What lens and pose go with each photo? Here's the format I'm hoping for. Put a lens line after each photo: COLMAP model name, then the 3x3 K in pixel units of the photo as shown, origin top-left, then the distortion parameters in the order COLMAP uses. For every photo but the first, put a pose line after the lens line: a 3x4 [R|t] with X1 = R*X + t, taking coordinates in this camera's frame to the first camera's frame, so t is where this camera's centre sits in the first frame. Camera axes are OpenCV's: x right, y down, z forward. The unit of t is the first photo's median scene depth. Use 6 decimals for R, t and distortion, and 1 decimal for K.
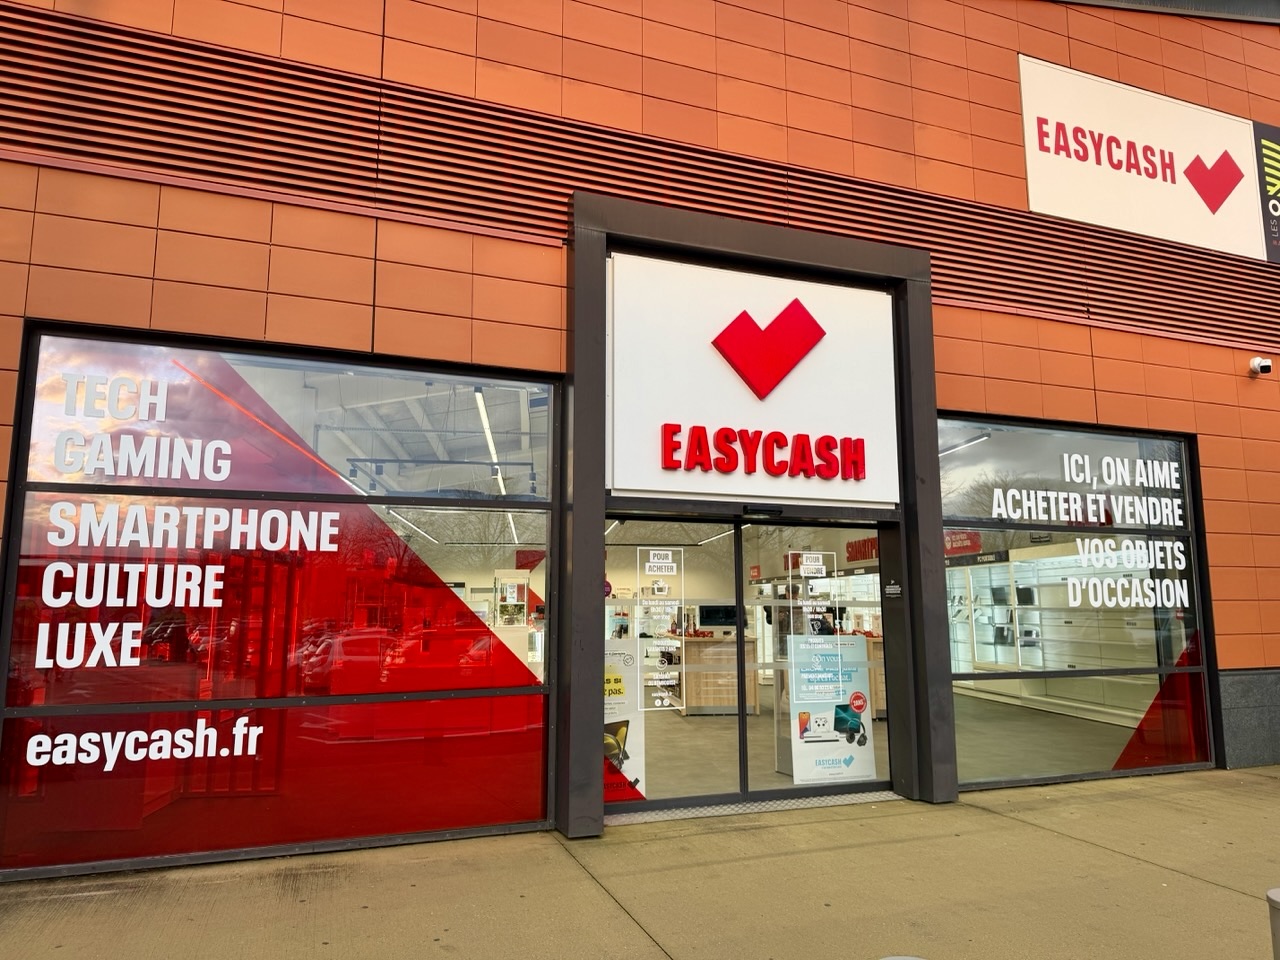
lens RADIAL K [[898.6, 0, 640.0], [0, 898.6, 480.0], [0, 0, 1]] dist [0.037645, -0.056977]
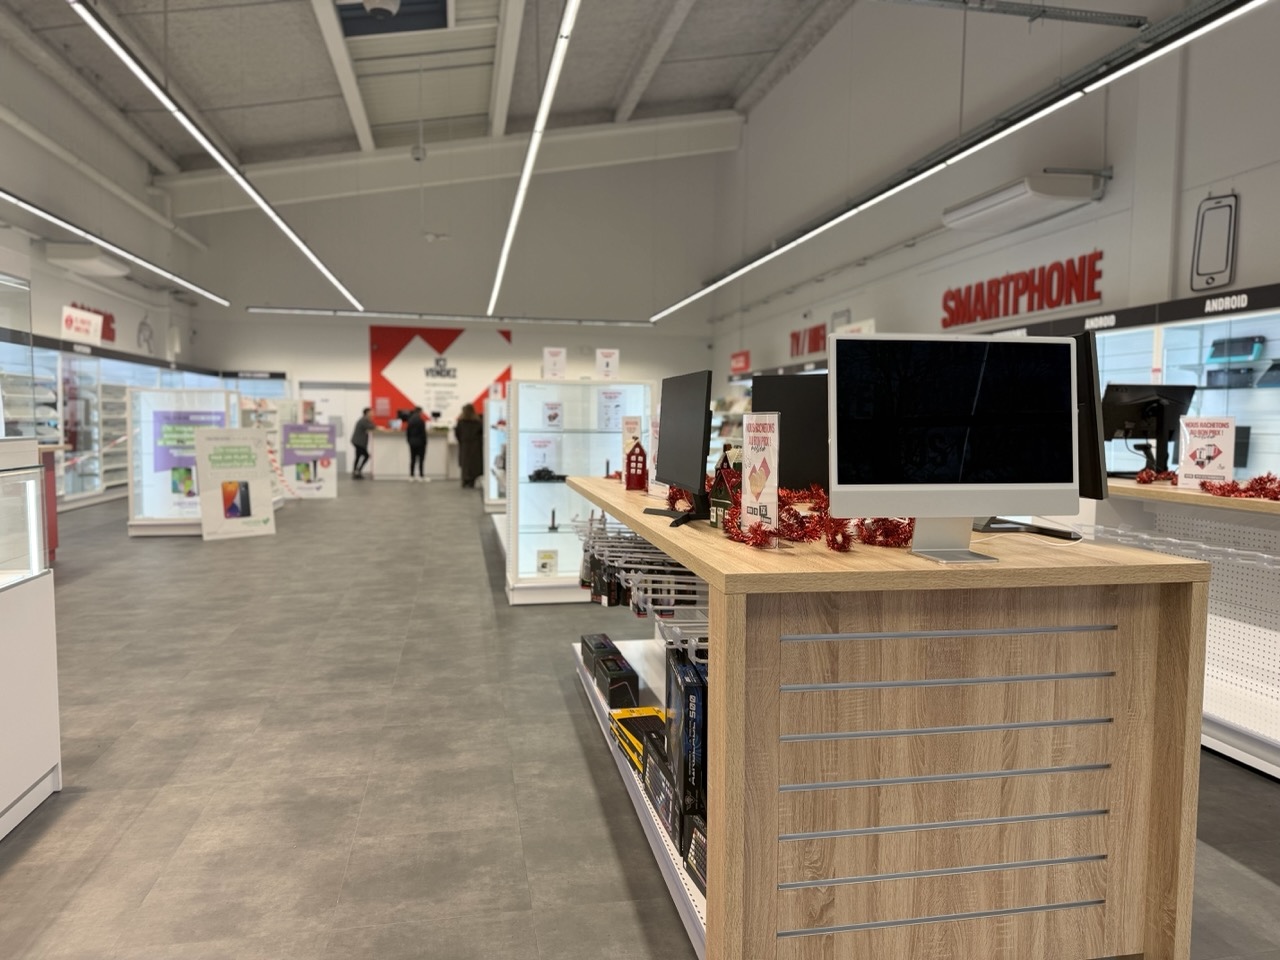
lens RADIAL K [[898.6, 0, 640.0], [0, 898.6, 480.0], [0, 0, 1]] dist [0.037645, -0.056977]
pose [[0.997609, 0.003046, 0.069043, 0.011901], [-0.017201, 0.978535, 0.205363, 0.063008], [-0.066935, -0.206060, 0.976247, 0.409881]]
